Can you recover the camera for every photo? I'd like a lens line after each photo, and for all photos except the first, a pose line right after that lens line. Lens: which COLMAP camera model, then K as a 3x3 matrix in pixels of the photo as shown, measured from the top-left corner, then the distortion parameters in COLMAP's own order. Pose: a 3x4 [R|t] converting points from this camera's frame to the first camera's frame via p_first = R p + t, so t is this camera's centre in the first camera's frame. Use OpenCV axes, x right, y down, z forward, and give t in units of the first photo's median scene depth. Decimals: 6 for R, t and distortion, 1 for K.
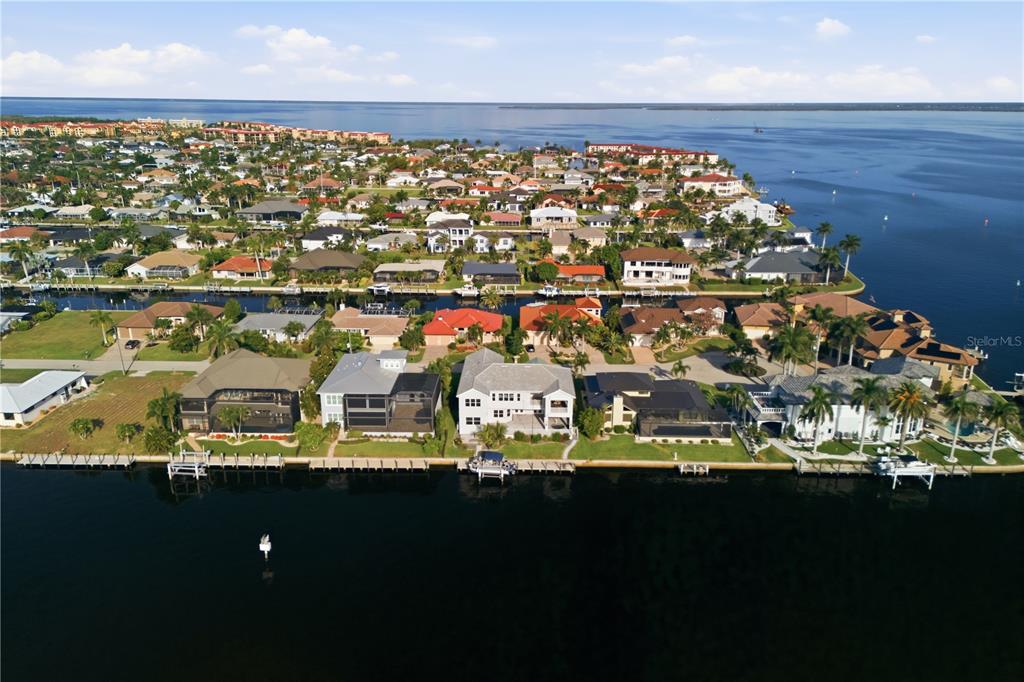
lens RADIAL K [[748.9, 0, 512.0], [0, 748.9, 341.0], [0, 0, 1]] dist [0.115359, -0.155112]
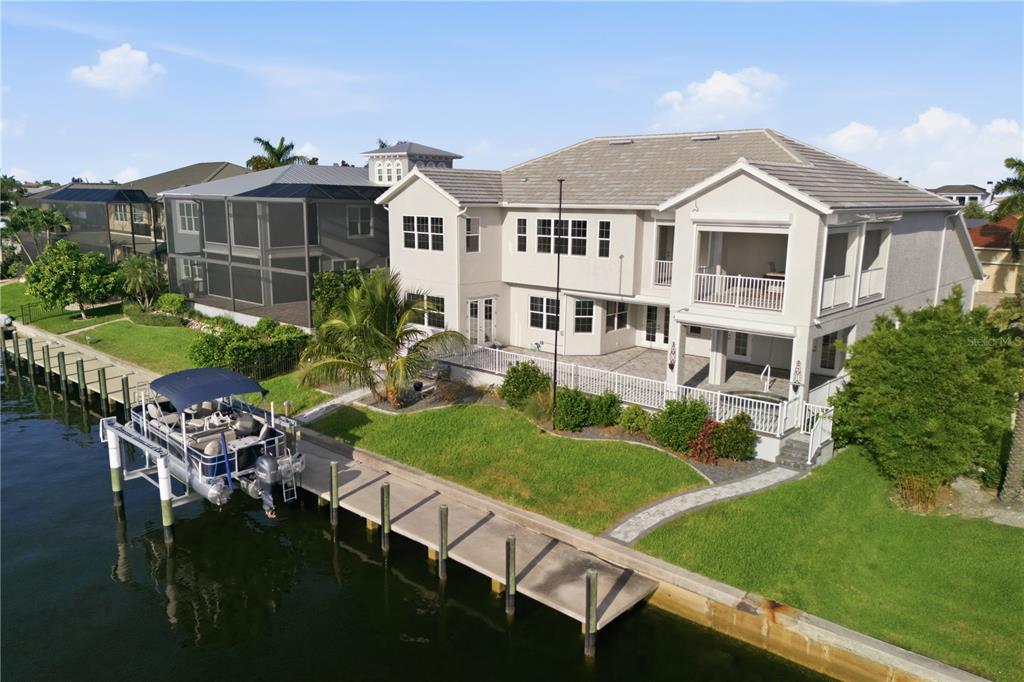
lens RADIAL K [[748.9, 0, 512.0], [0, 748.9, 341.0], [0, 0, 1]] dist [0.115359, -0.155112]
pose [[0.752600, 0.126919, -0.646131, 0.138888], [-0.206804, 0.977158, -0.048938, 0.122265], [0.625161, 0.170454, 0.761656, 0.813026]]
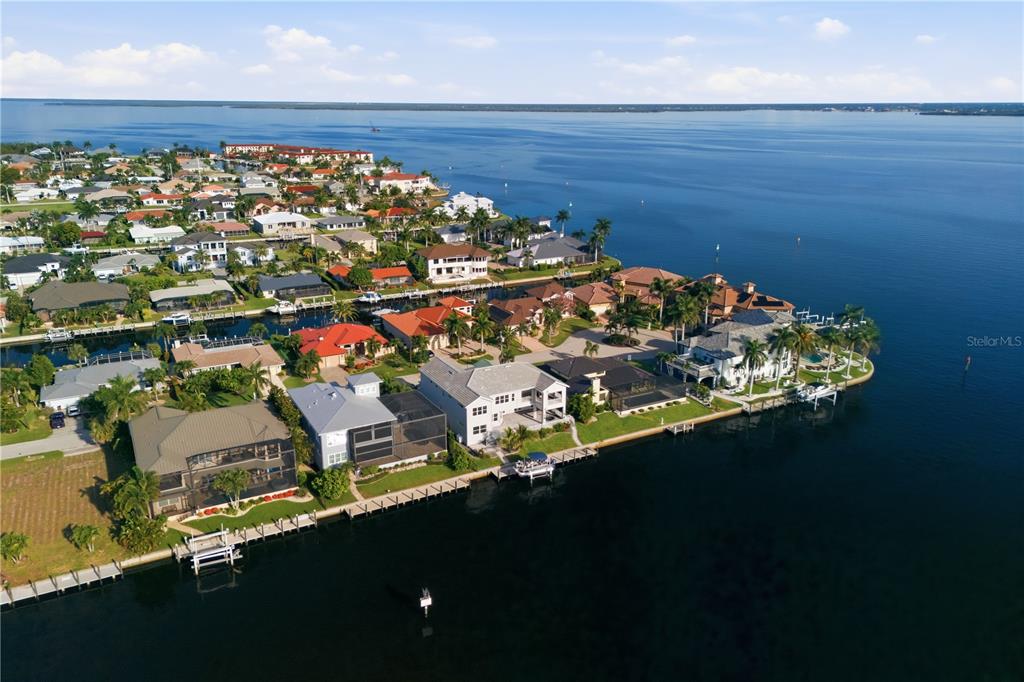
lens RADIAL K [[748.9, 0, 512.0], [0, 748.9, 341.0], [0, 0, 1]] dist [0.115359, -0.155112]
pose [[0.867152, -0.150171, 0.474863, -0.457017], [0.149482, 0.987976, 0.039467, -0.039136], [-0.475081, 0.036759, 0.879174, 0.114987]]
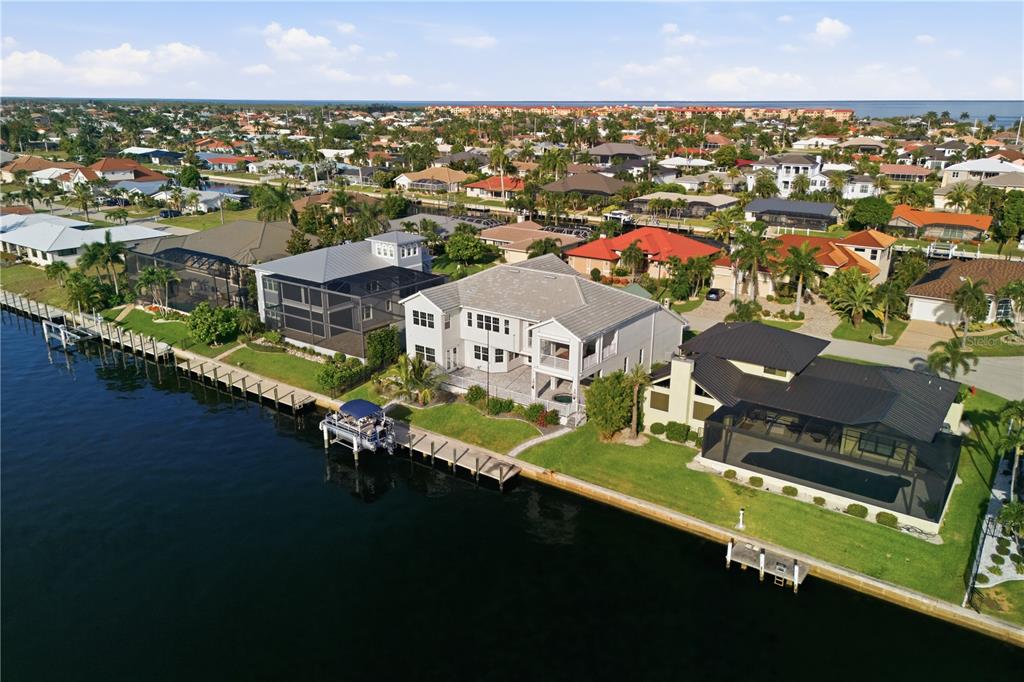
lens RADIAL K [[748.9, 0, 512.0], [0, 748.9, 341.0], [0, 0, 1]] dist [0.115359, -0.155112]
pose [[0.817942, 0.171347, -0.549191, 0.300586], [-0.173485, 0.983641, 0.048513, 0.058869], [0.548520, 0.055595, 0.834287, 0.565182]]
